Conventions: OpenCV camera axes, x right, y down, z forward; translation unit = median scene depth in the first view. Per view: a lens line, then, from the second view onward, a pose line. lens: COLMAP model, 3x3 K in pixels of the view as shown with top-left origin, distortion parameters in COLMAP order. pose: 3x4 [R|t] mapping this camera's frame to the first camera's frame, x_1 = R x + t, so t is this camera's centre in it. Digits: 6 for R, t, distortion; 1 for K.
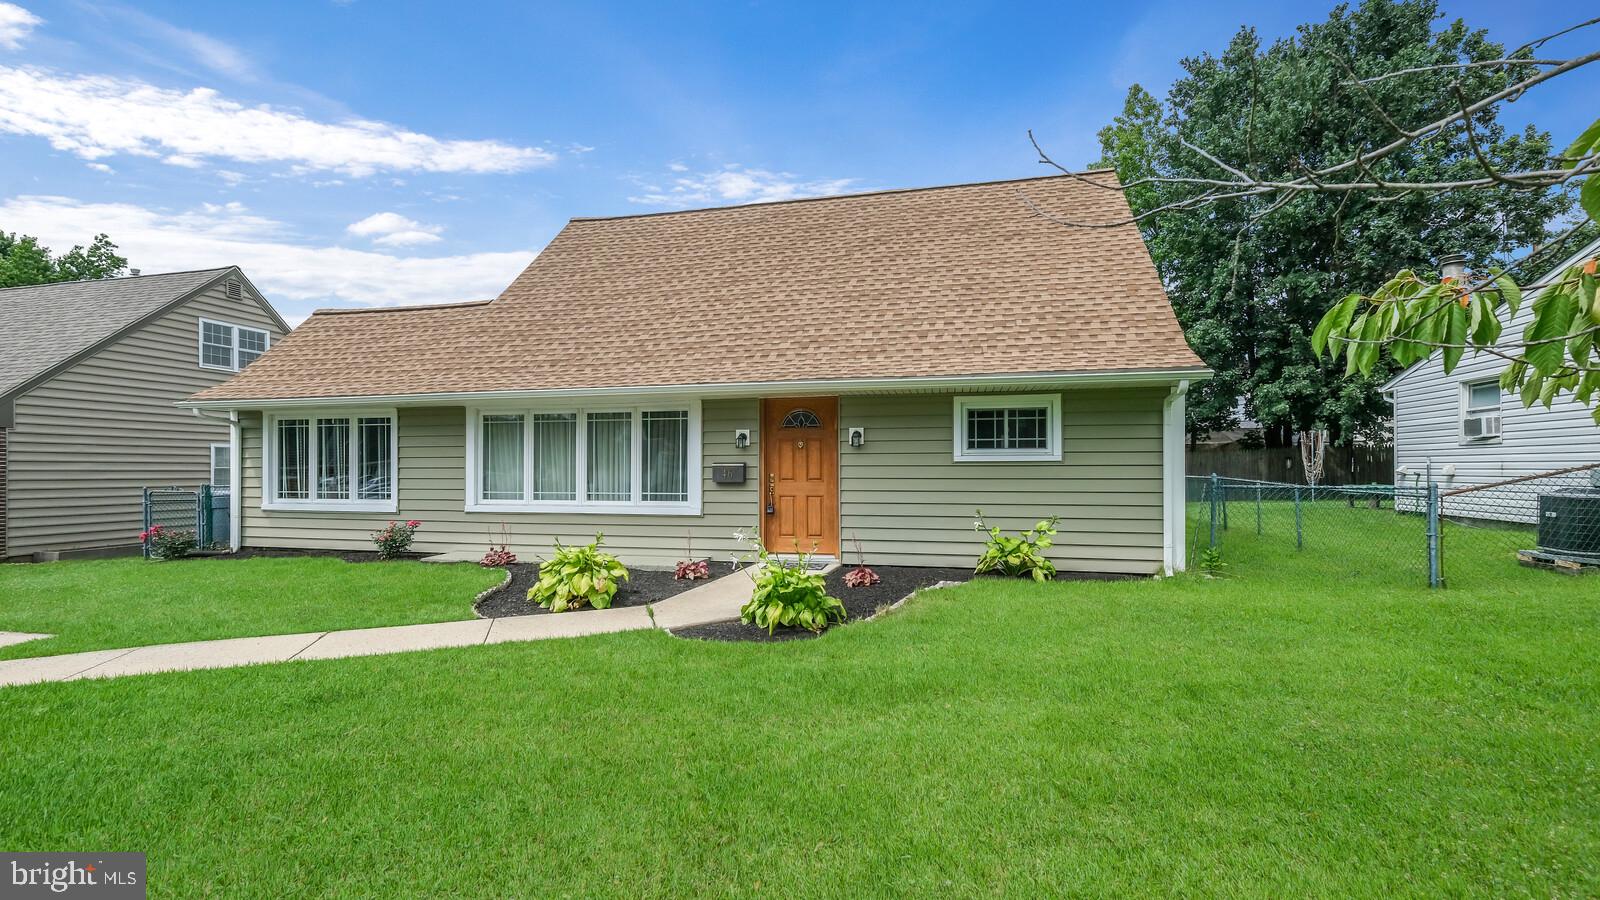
lens RADIAL K [[703.9, 0, 799.8], [0, 703.9, 454.3], [0, 0, 1]] dist [-0.001795, 0.000111]
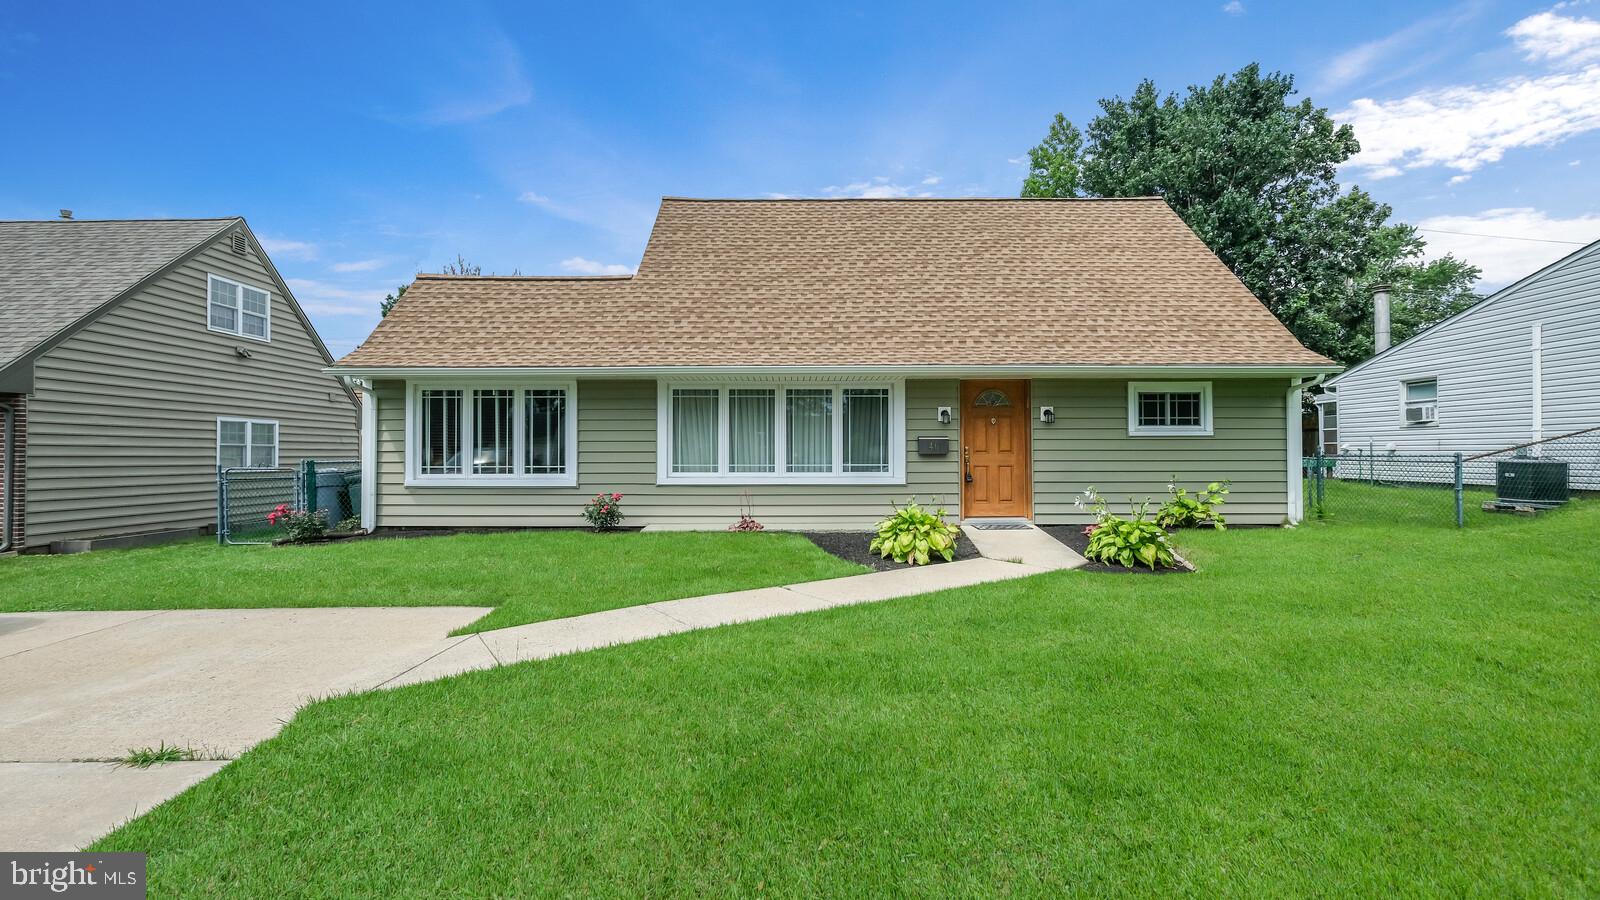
lens RADIAL K [[699.6, 0, 796.2], [0, 699.6, 435.6], [0, 0, 1]] dist [-0.011433, -0.000031]
pose [[0.973140, 0.005783, 0.230140, -0.519147], [-0.004509, 0.999971, -0.006060, 0.016657], [-0.230168, 0.004859, 0.973139, -0.023217]]
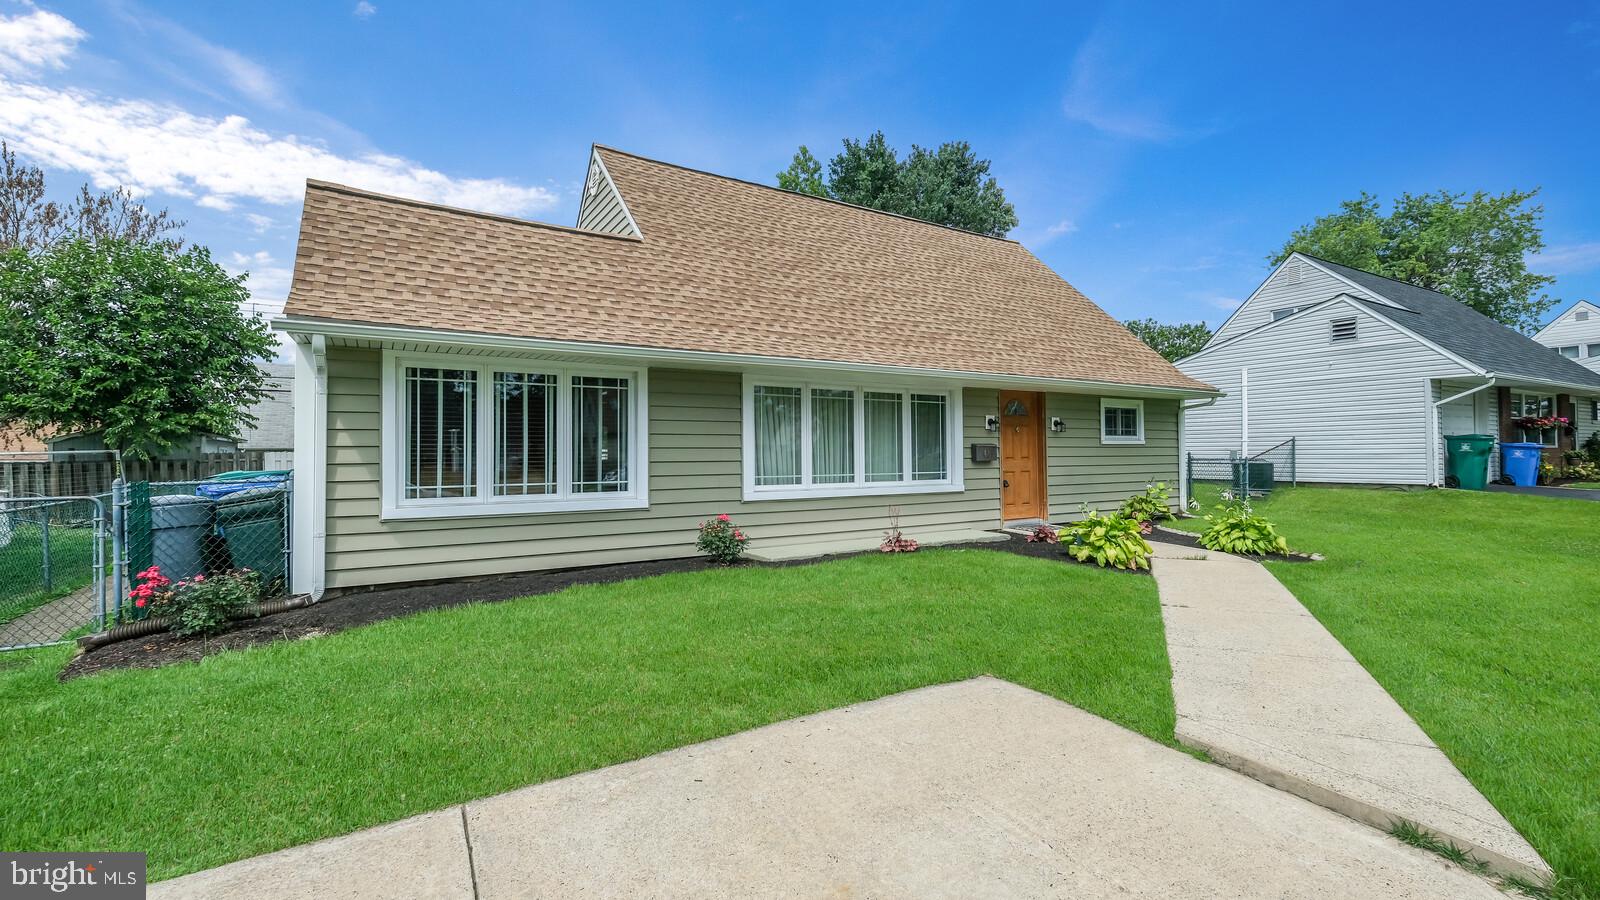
lens RADIAL K [[692.7, 0, 790.6], [0, 692.7, 438.3], [0, 0, 1]] dist [0.001027, 0.000071]
pose [[0.710550, 0.014690, 0.703493, -1.020679], [-0.007879, 0.999885, -0.012921, 0.018259], [-0.703602, 0.003638, 0.710585, 0.389489]]
